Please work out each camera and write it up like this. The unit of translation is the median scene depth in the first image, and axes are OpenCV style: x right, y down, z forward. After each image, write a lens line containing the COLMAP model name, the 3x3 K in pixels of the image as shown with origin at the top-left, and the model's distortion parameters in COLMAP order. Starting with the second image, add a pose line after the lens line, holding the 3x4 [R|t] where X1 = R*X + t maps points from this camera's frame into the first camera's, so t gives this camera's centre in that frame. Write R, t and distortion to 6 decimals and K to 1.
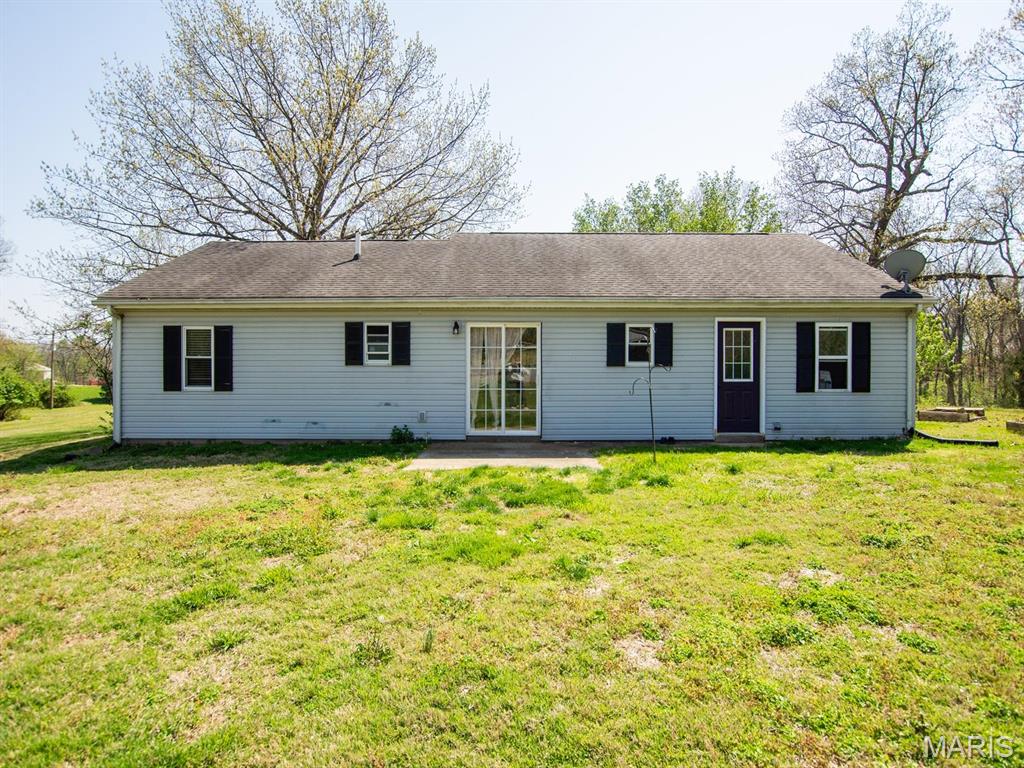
lens RADIAL K [[578.7, 0, 512.0], [0, 578.7, 384.0], [0, 0, 1]] dist [-0.006996, -0.000447]
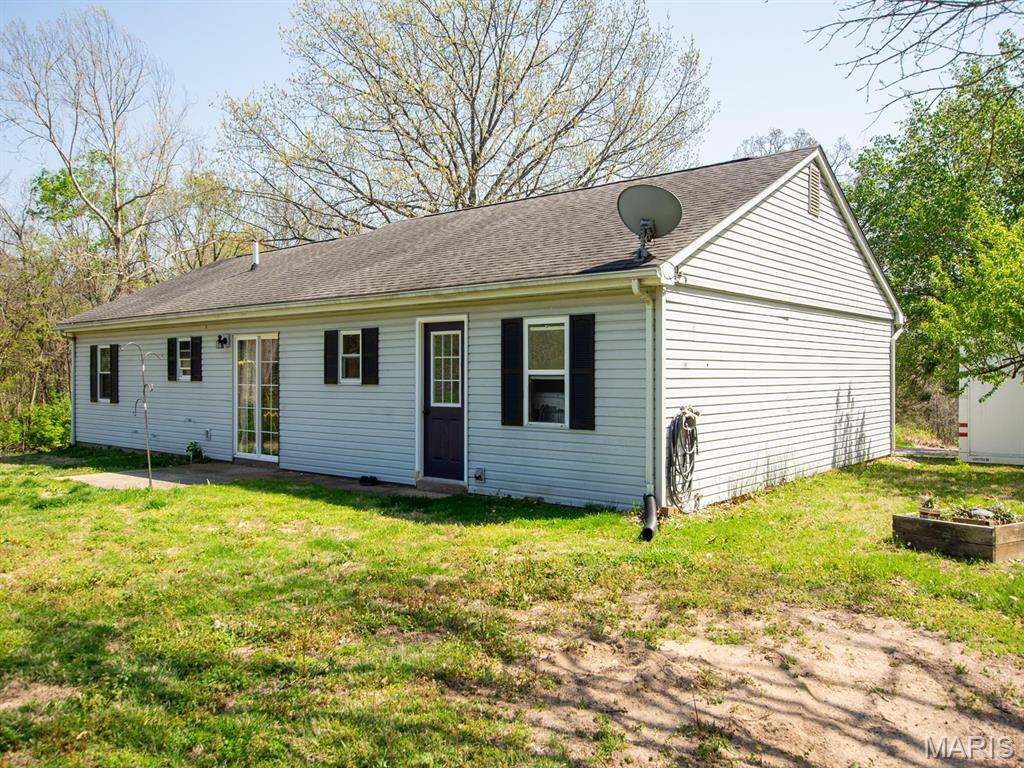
lens RADIAL K [[802.1, 0, 512.0], [0, 802.1, 384.0], [0, 0, 1]] dist [0.005623, 0.002743]
pose [[0.767351, 0.007869, -0.641179, 1.087971], [-0.008911, 0.999959, 0.001608, -0.034292], [0.641165, 0.004479, 0.767390, 0.300795]]
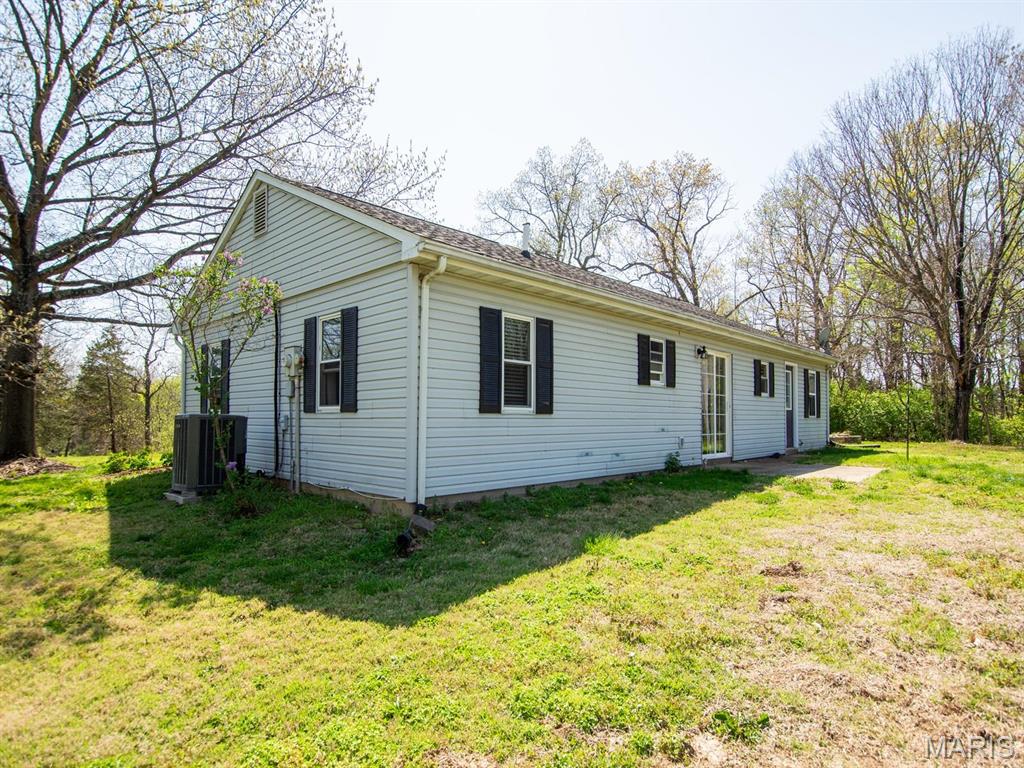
lens RADIAL K [[578.7, 0, 512.0], [0, 578.7, 384.0], [0, 0, 1]] dist [-0.006996, -0.000447]
pose [[0.670343, 0.045571, 0.740650, -1.044804], [-0.027202, 0.998951, -0.036844, 0.003000], [-0.741552, 0.004551, 0.670880, 0.569888]]
